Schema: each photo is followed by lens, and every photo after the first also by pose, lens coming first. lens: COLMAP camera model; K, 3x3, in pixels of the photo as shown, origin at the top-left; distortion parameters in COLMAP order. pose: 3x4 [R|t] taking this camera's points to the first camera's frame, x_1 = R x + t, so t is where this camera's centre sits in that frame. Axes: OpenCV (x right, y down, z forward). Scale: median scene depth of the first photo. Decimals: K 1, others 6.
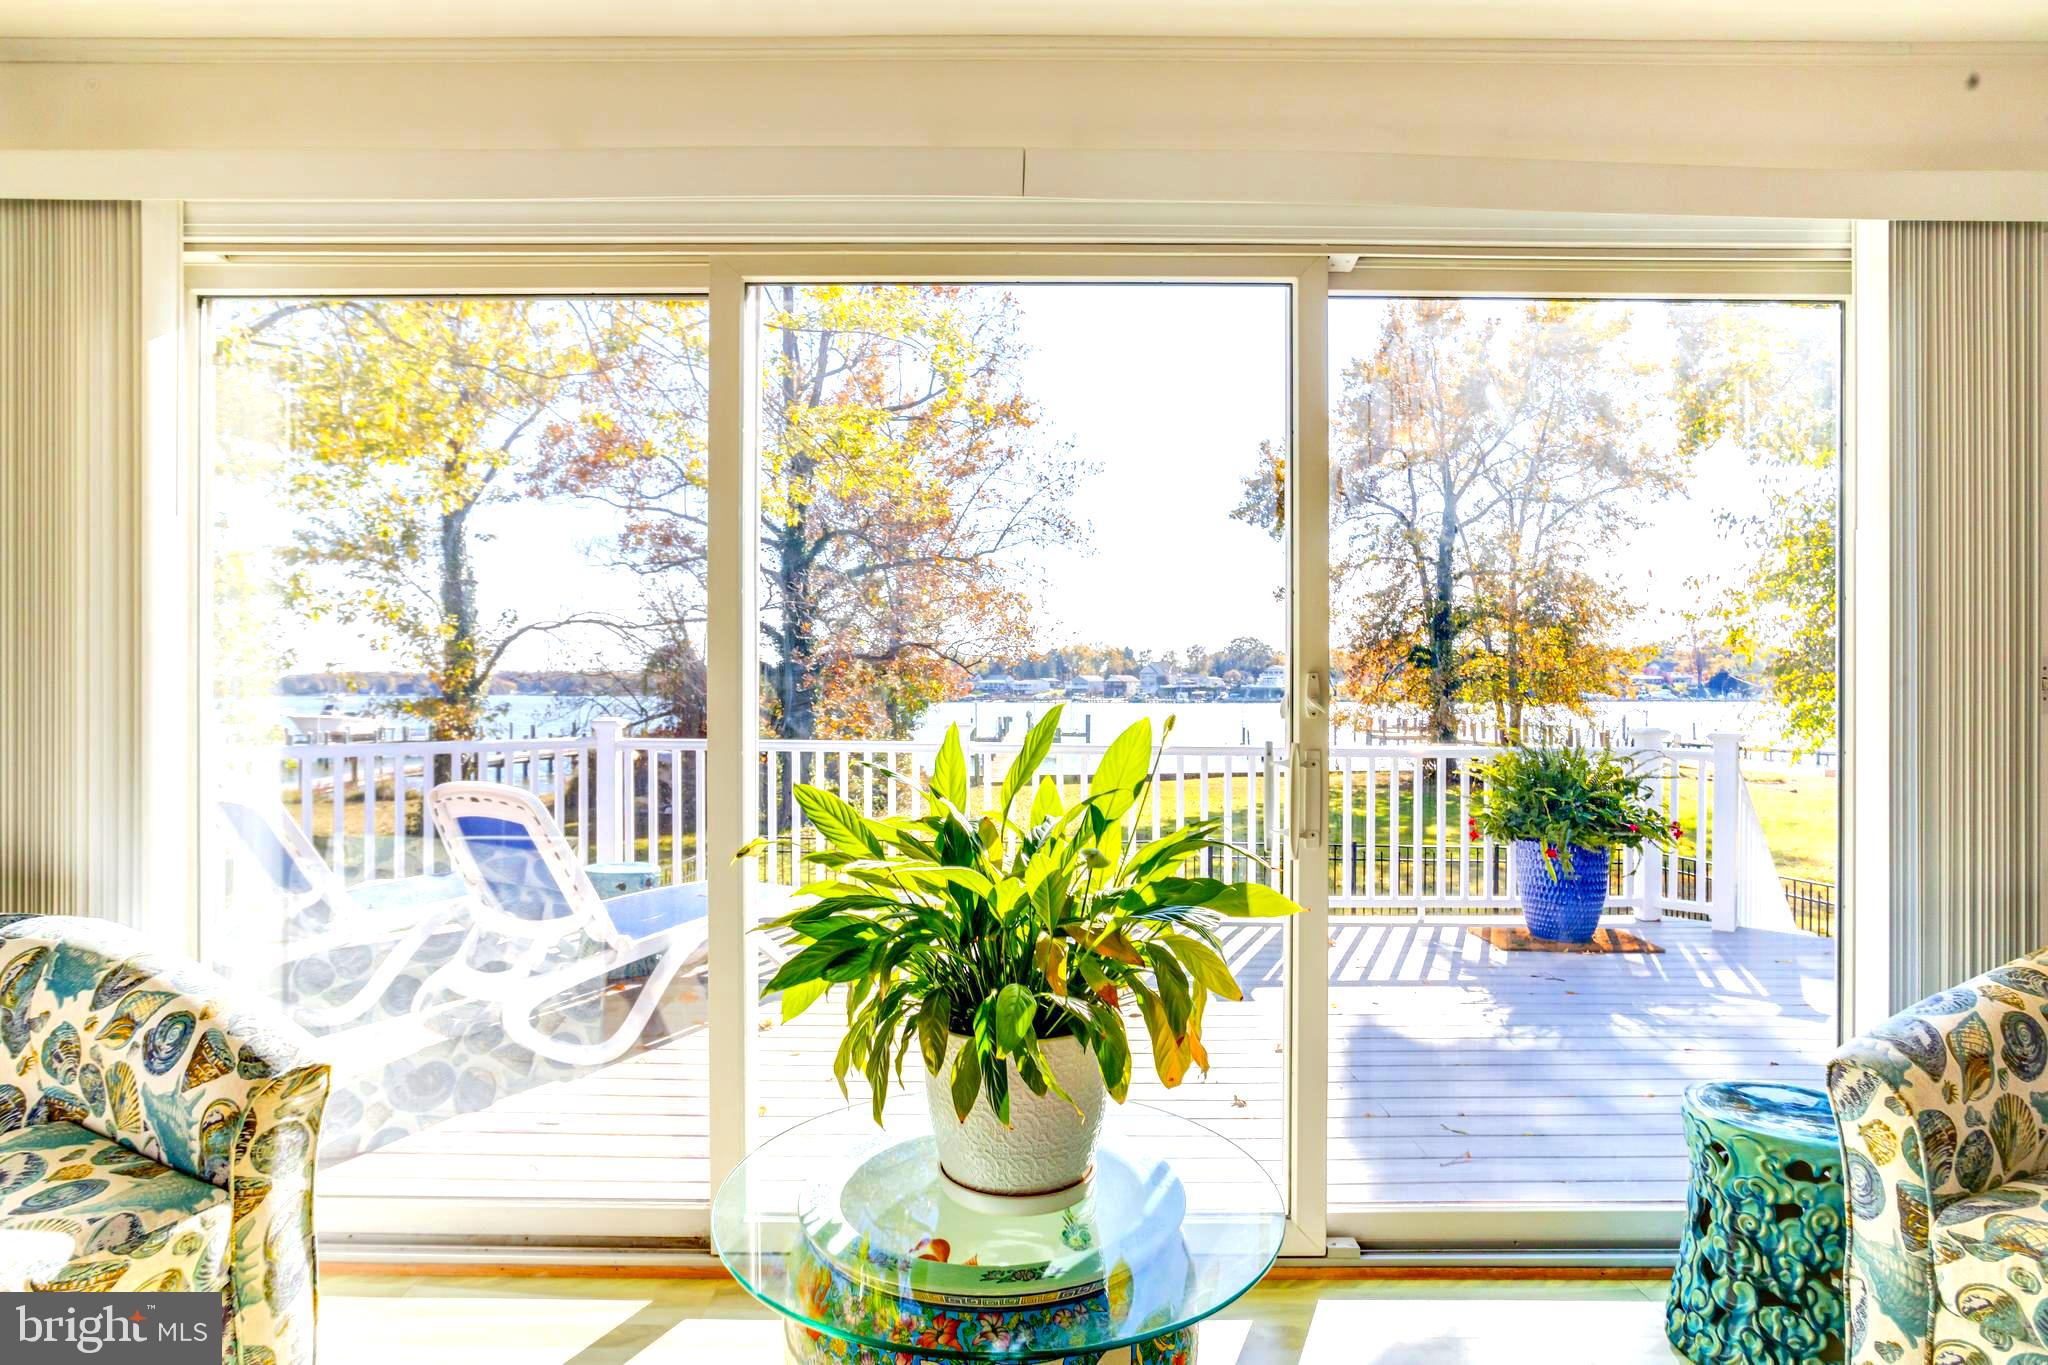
lens RADIAL K [[1100.4, 0, 992.1], [0, 1100.4, 687.8], [0, 0, 1]] dist [-0.002155, 0.000088]
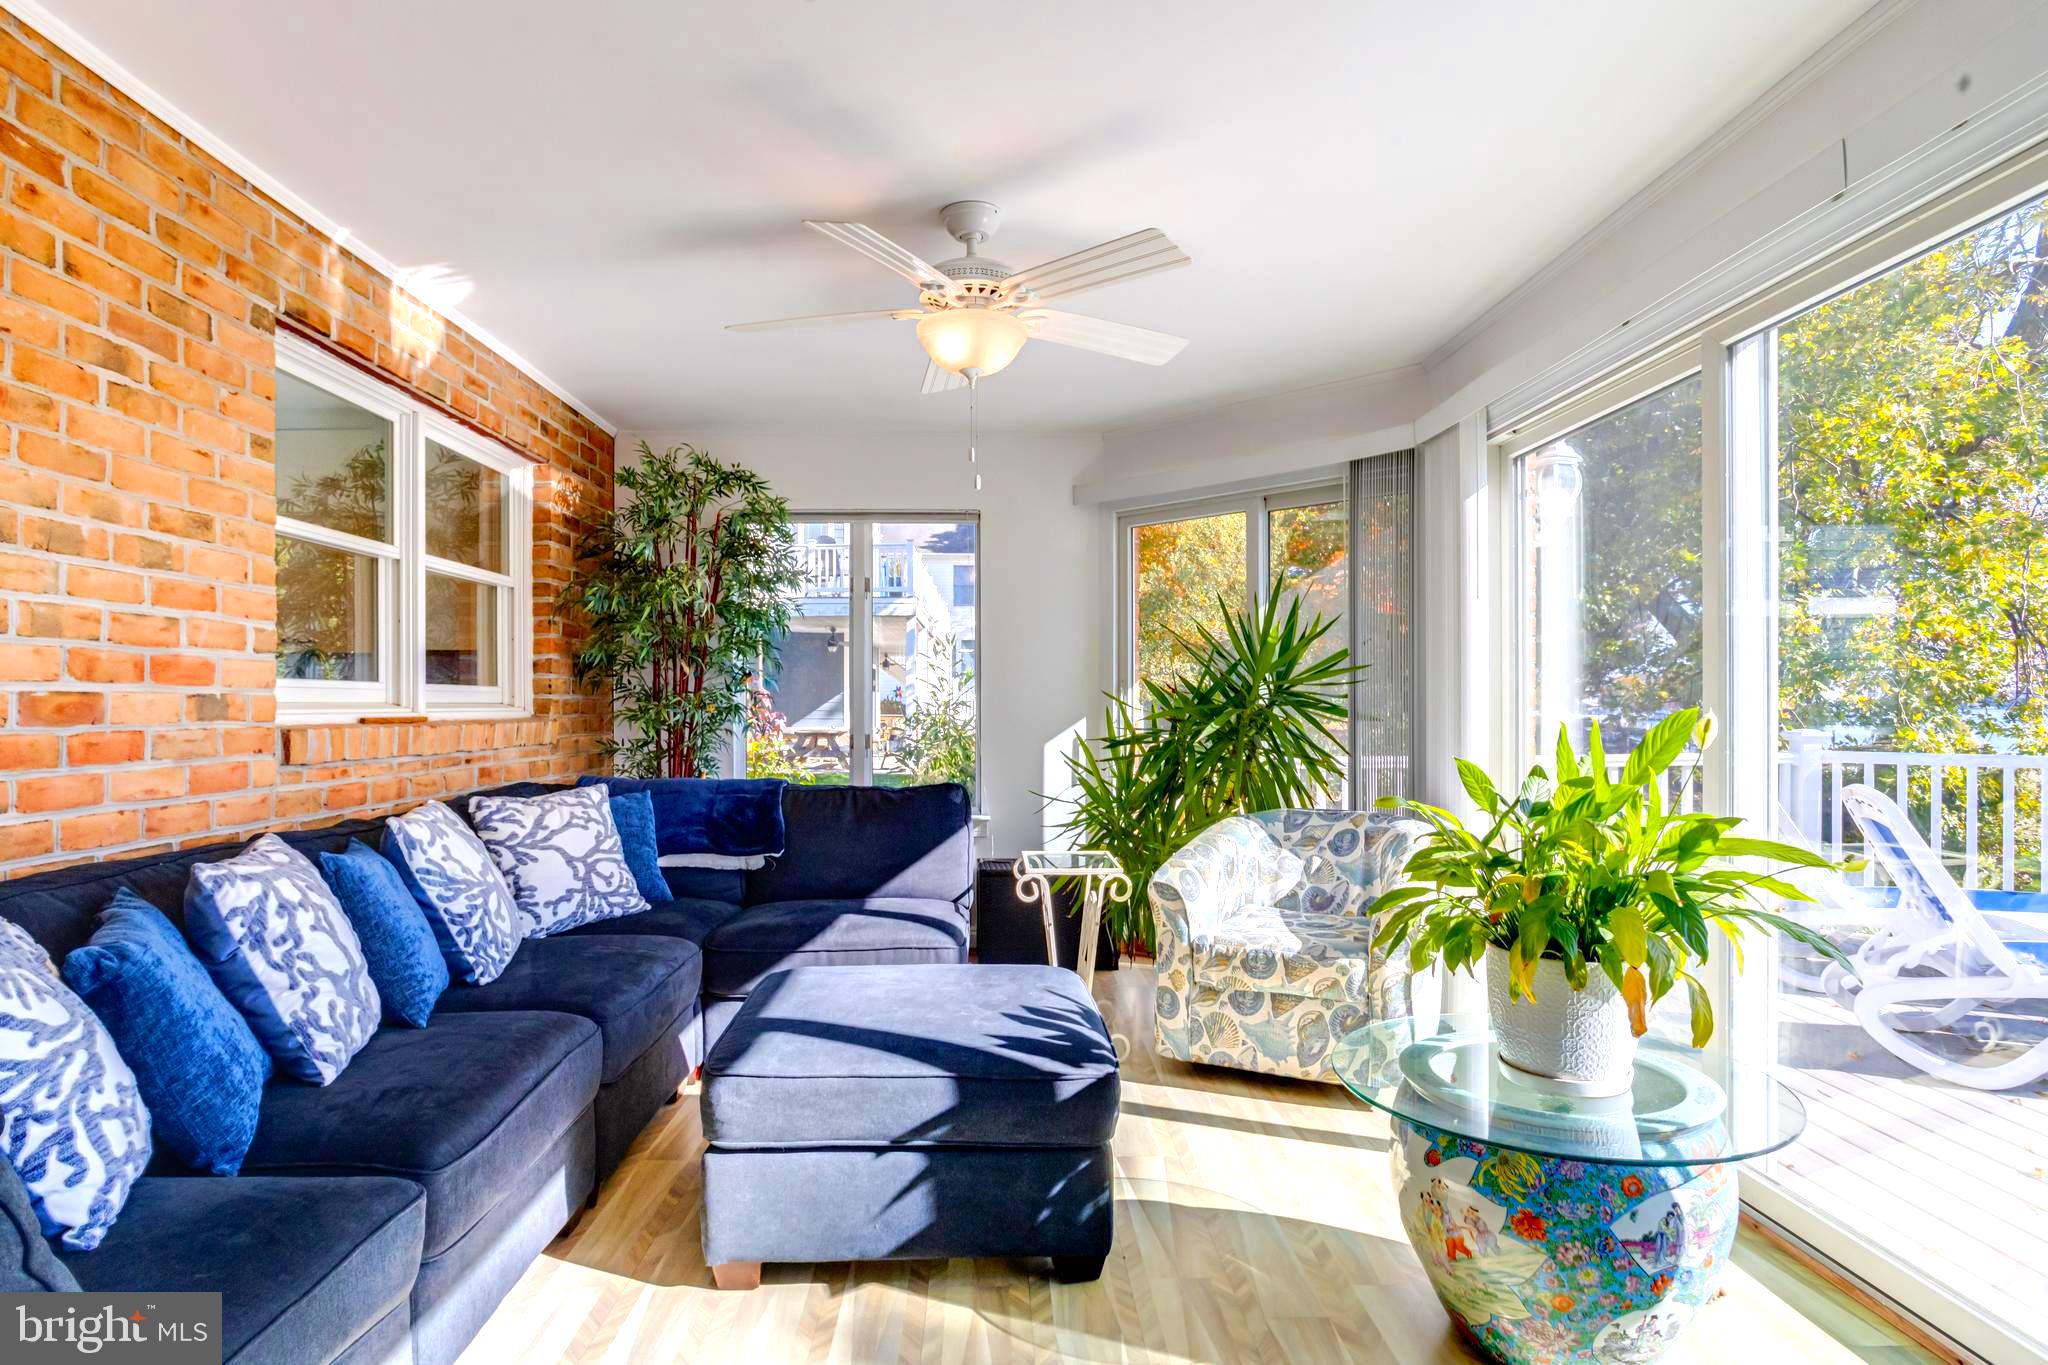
lens RADIAL K [[1085.6, 0, 1012.1], [0, 1085.6, 684.0], [0, 0, 1]] dist [-0.042974, 0.021779]
pose [[0.016877, -0.023484, -0.999582, 0.882114], [0.007232, 0.999701, -0.023365, 0.009223], [0.999831, -0.006835, 0.017042, 0.238963]]
